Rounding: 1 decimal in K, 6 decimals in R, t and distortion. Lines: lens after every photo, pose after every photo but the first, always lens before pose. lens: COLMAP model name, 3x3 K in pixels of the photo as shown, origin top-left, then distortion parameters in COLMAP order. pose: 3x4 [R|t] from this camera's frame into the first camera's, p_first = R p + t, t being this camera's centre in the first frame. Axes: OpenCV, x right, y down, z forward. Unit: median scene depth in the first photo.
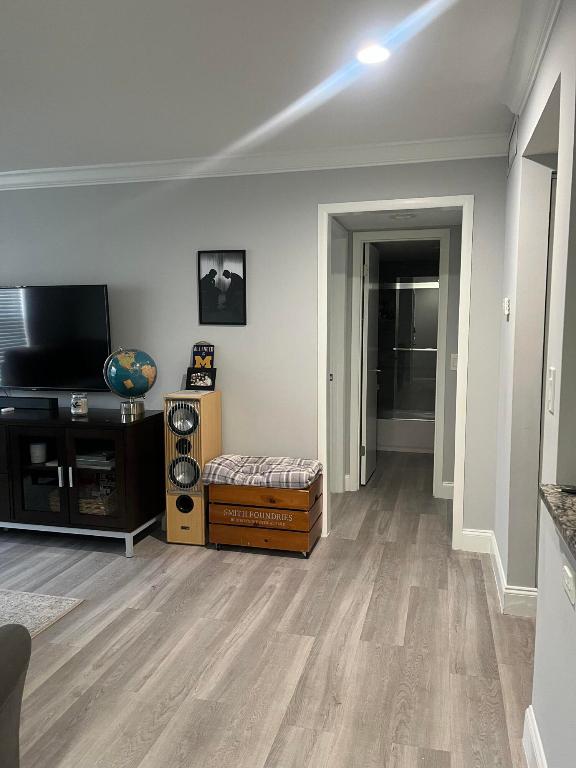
lens RADIAL K [[587.5, 0, 288.4], [0, 587.5, 379.3], [0, 0, 1]] dist [0.064060, -0.103919]
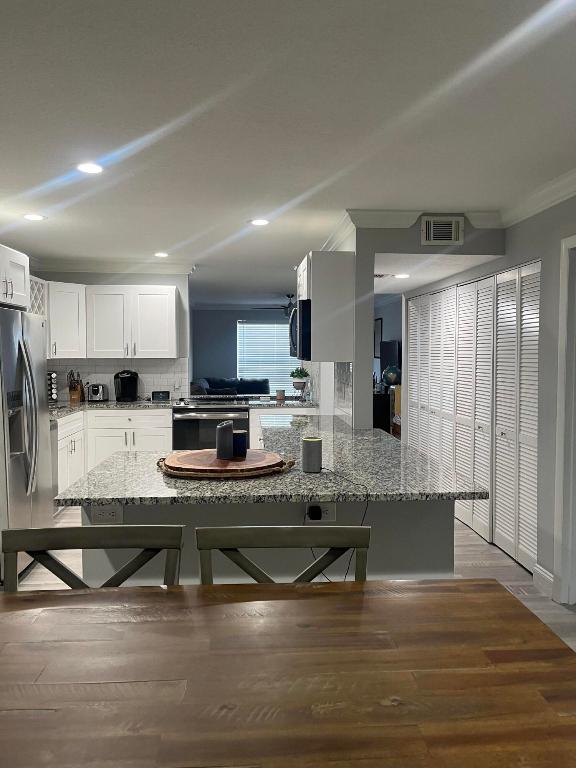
lens RADIAL K [[587.5, 0, 288.4], [0, 587.5, 379.3], [0, 0, 1]] dist [0.064060, -0.103919]
pose [[0.325038, 0.048361, -0.944464, 2.254608], [-0.089803, 0.995757, 0.020082, -0.008626], [0.941428, 0.078289, 0.328002, -0.241787]]
